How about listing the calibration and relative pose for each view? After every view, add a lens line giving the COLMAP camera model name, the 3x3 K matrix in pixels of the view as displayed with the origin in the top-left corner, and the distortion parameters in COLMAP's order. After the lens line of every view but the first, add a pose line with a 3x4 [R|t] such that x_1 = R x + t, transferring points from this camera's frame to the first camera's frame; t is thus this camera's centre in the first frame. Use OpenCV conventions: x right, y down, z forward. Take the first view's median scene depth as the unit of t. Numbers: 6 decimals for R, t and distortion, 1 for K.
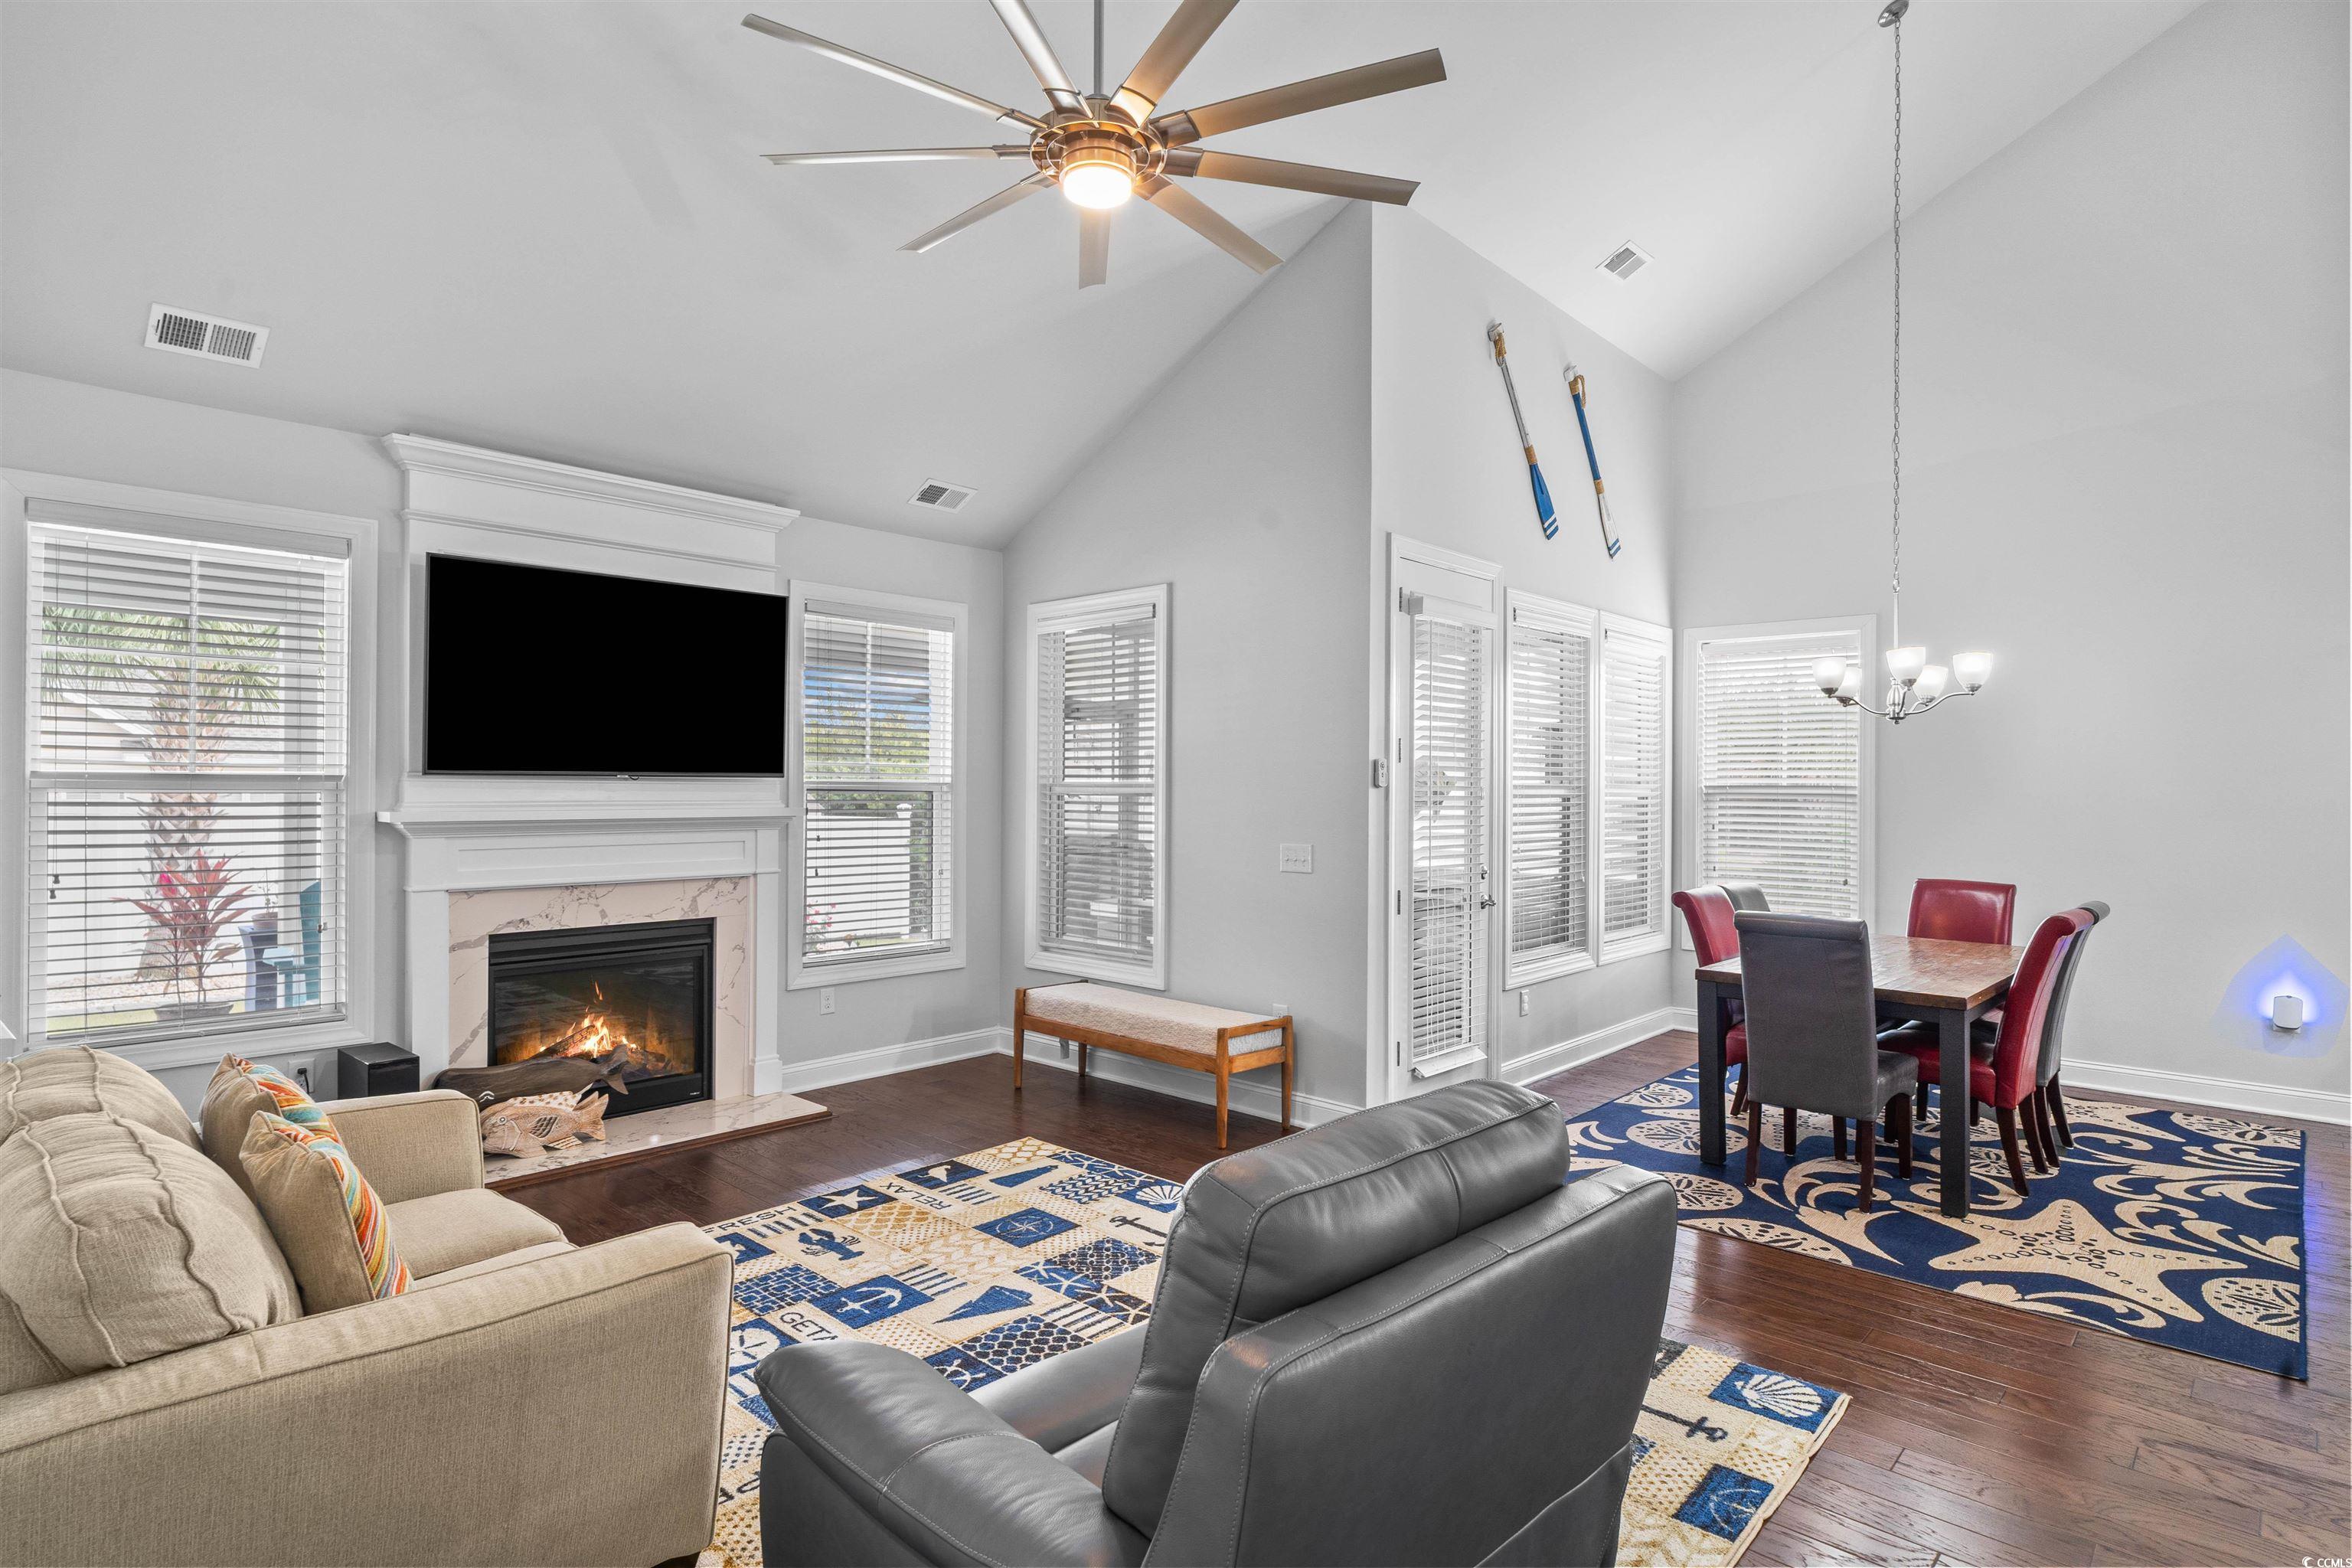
lens RADIAL K [[1203.9, 0, 1176.0], [0, 1203.9, 784.0], [0, 0, 1]] dist [0.002047, 0.000970]
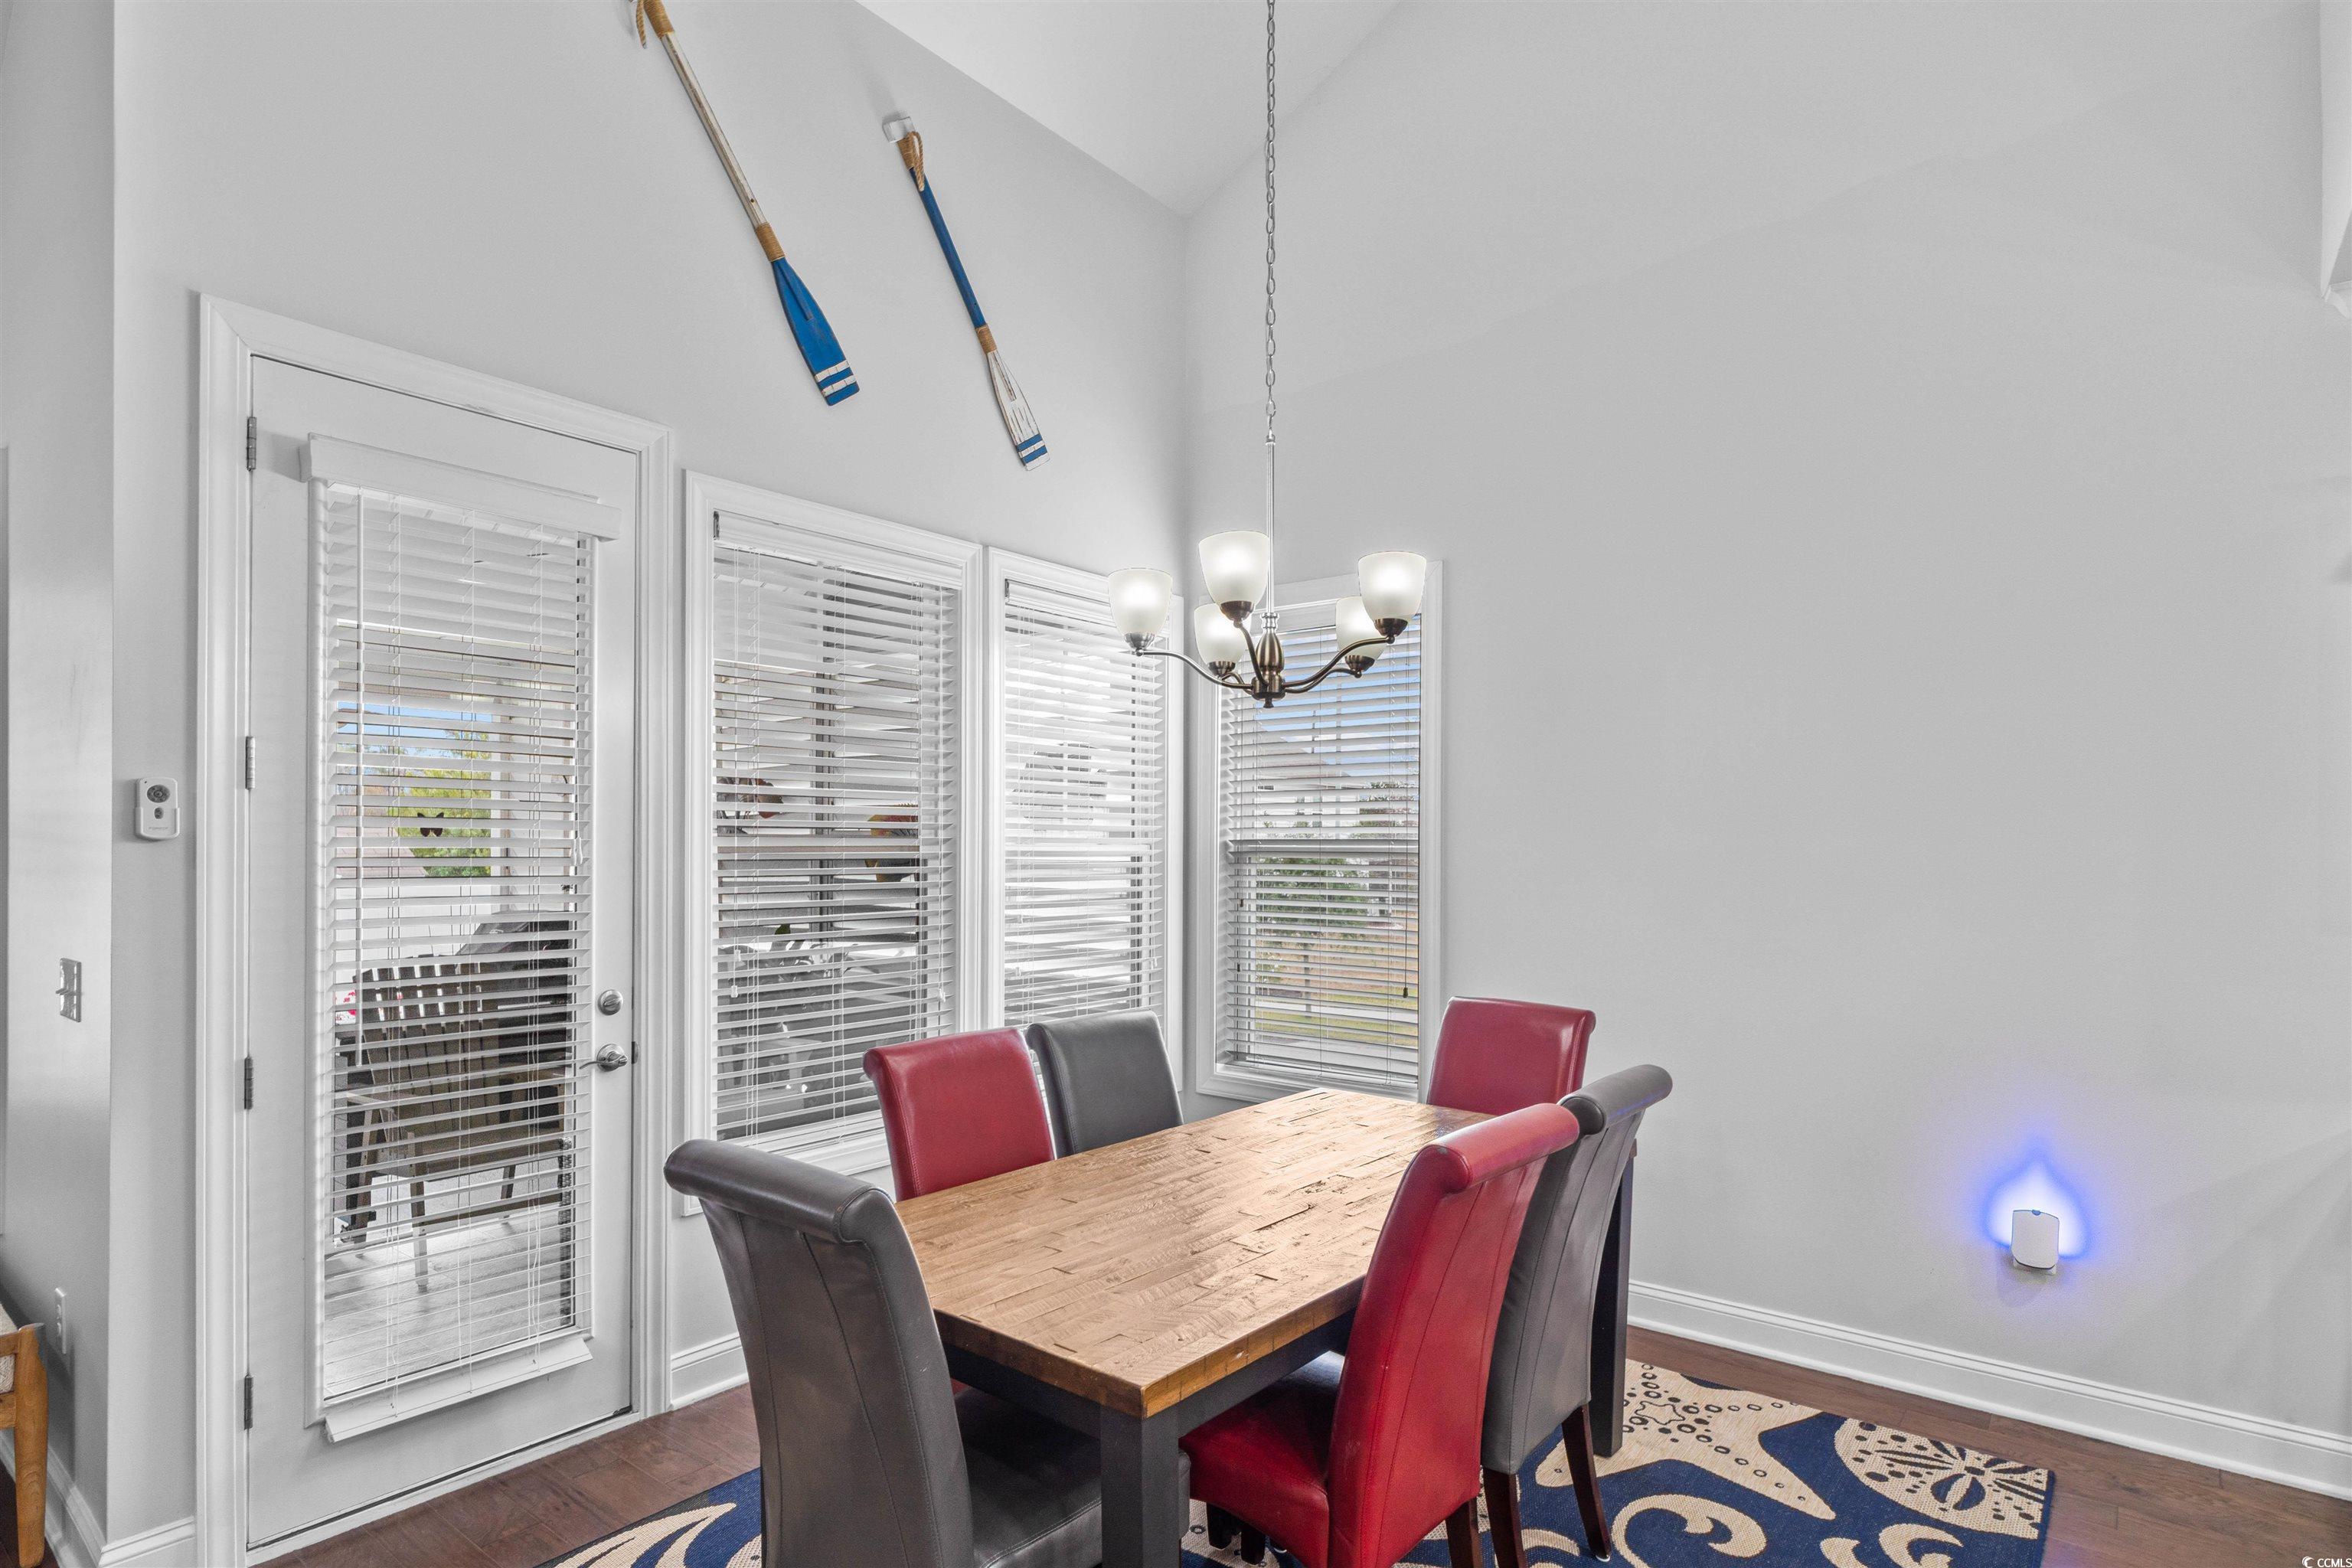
lens RADIAL K [[1228.5, 0, 1180.7], [0, 1228.5, 840.1], [0, 0, 1]] dist [-0.001241, -0.000442]
pose [[0.996897, -0.000423, 0.078718, 0.462273], [0.000629, 0.999996, -0.002583, 0.004437], [-0.078717, 0.002625, 0.996894, 0.444148]]
